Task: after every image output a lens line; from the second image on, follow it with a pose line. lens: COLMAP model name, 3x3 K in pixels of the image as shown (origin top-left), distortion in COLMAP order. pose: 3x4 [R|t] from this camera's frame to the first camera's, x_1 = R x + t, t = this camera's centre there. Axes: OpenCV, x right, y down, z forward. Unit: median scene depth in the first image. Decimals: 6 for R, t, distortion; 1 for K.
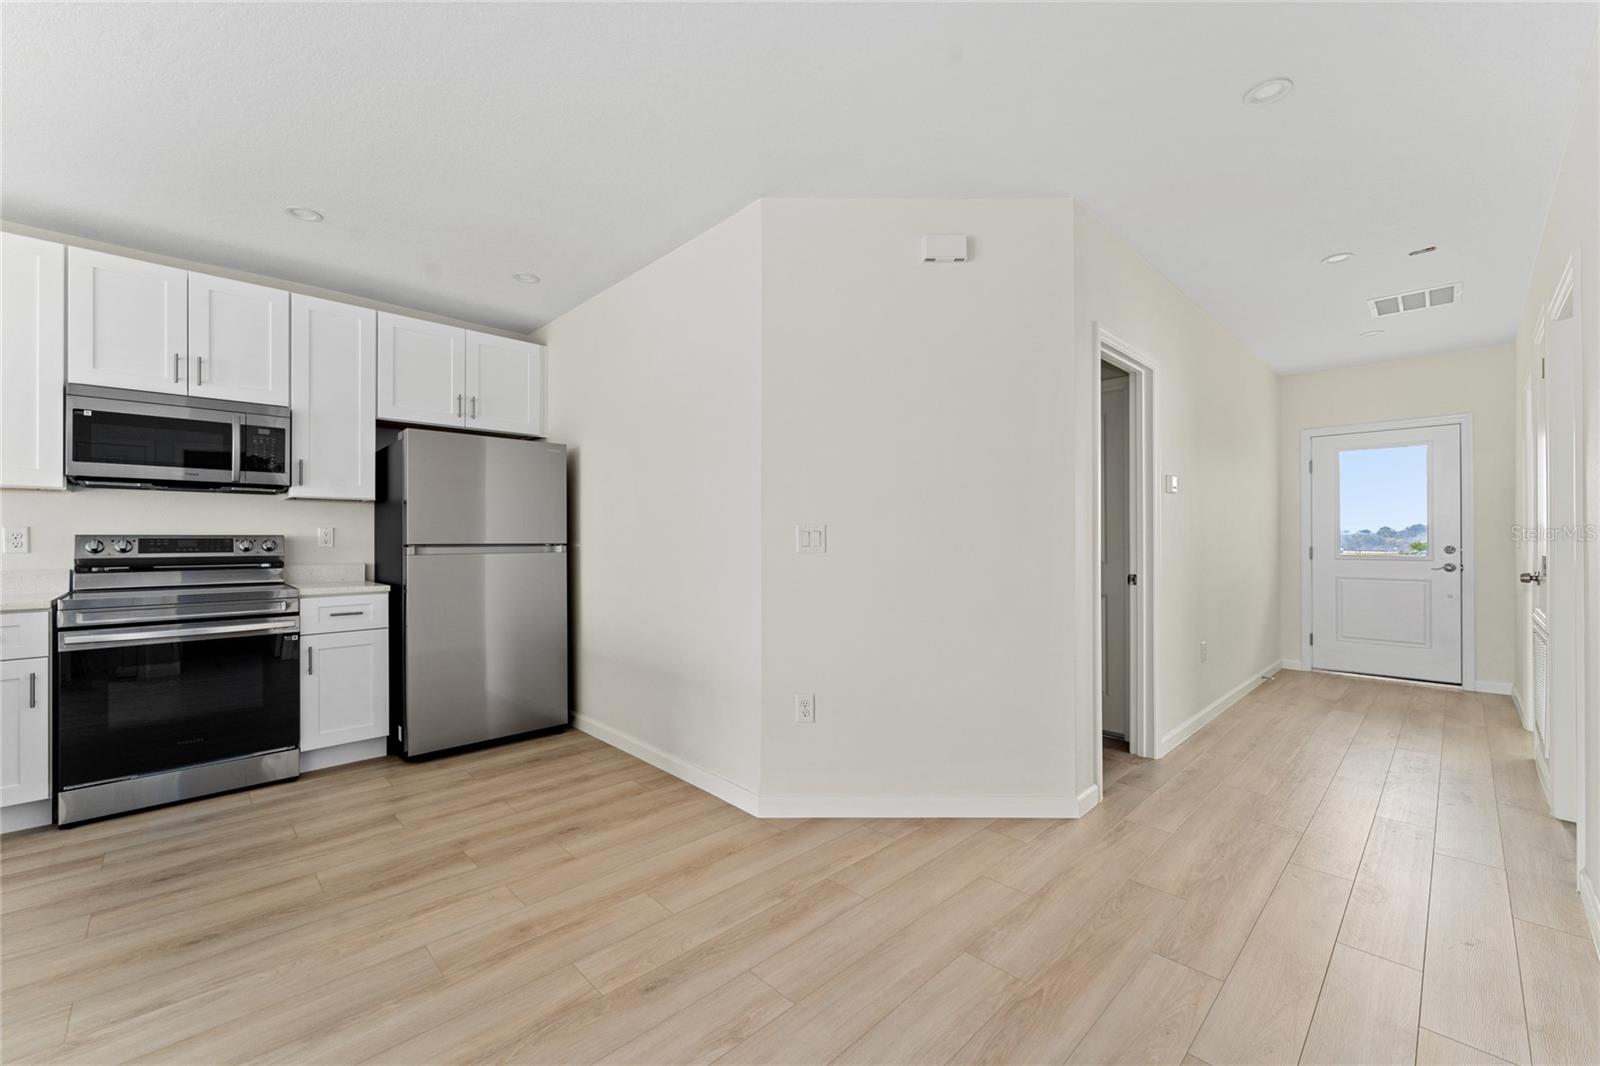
lens RADIAL K [[642.1, 0, 800.0], [0, 642.1, 533.0], [0, 0, 1]] dist [0.000138, 0.000020]
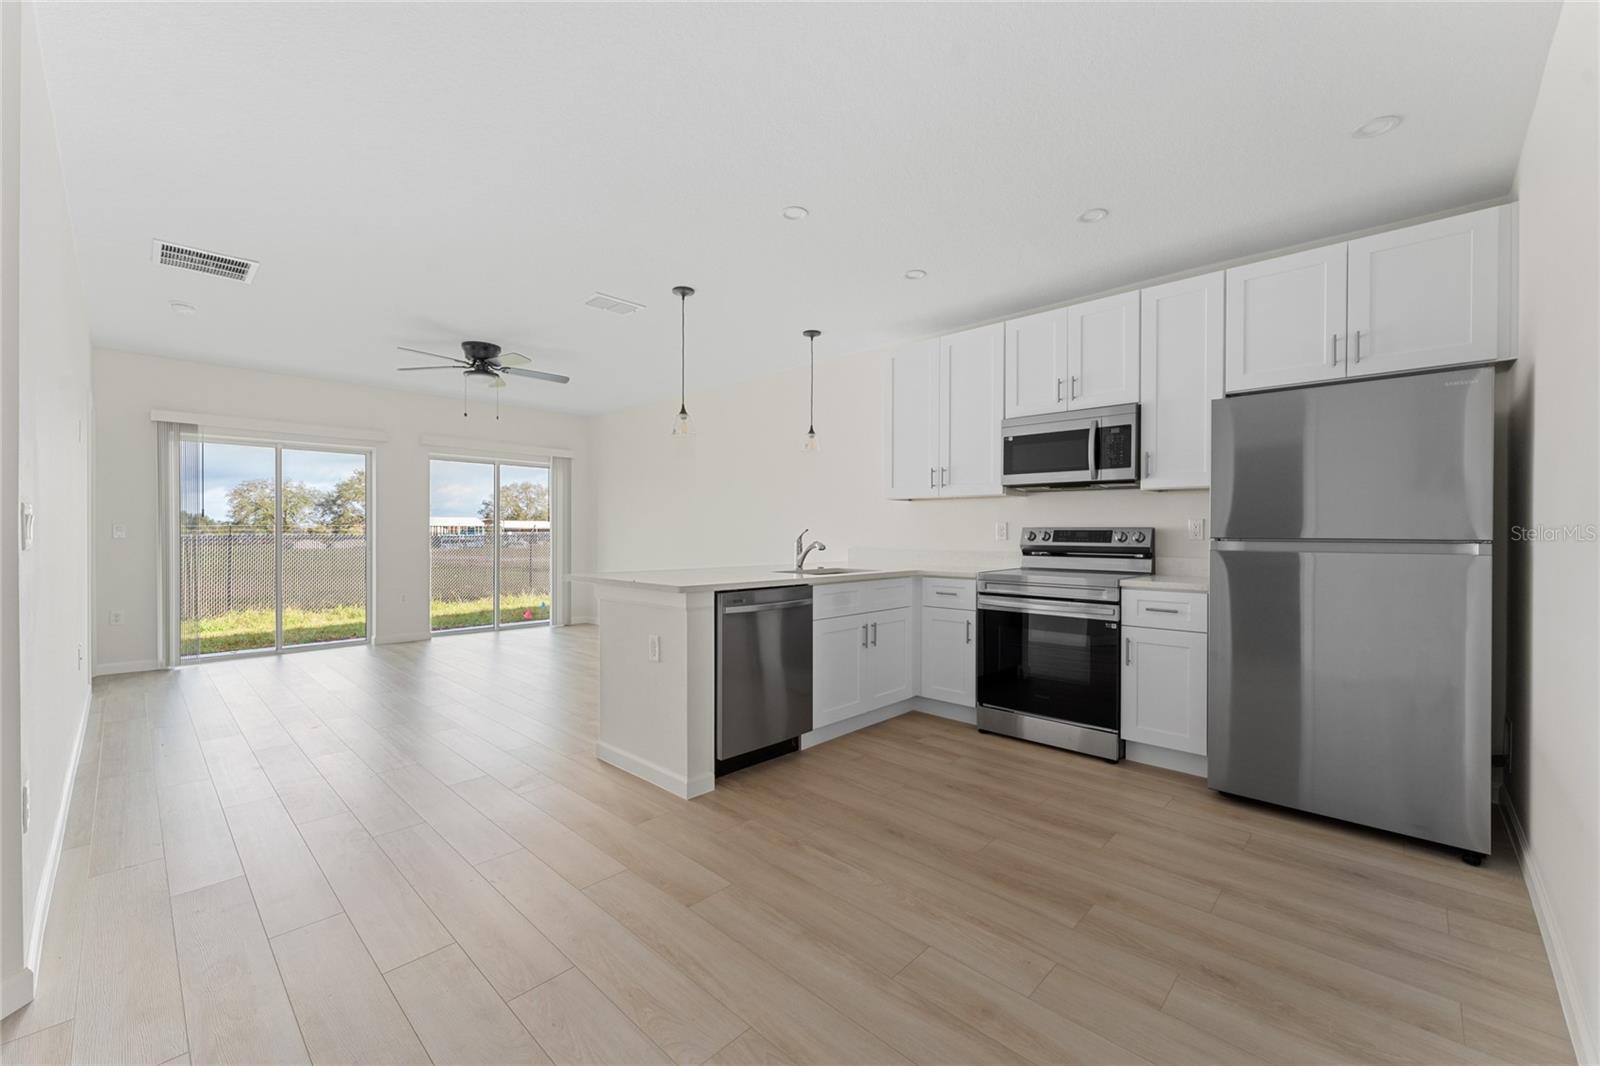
lens RADIAL K [[642.1, 0, 800.0], [0, 642.1, 533.0], [0, 0, 1]] dist [0.000138, 0.000020]
pose [[0.040170, 0.005969, -0.999175, 0.223342], [0.006128, 0.999962, 0.006220, 0.003101], [0.999174, -0.006373, 0.040132, 0.446904]]
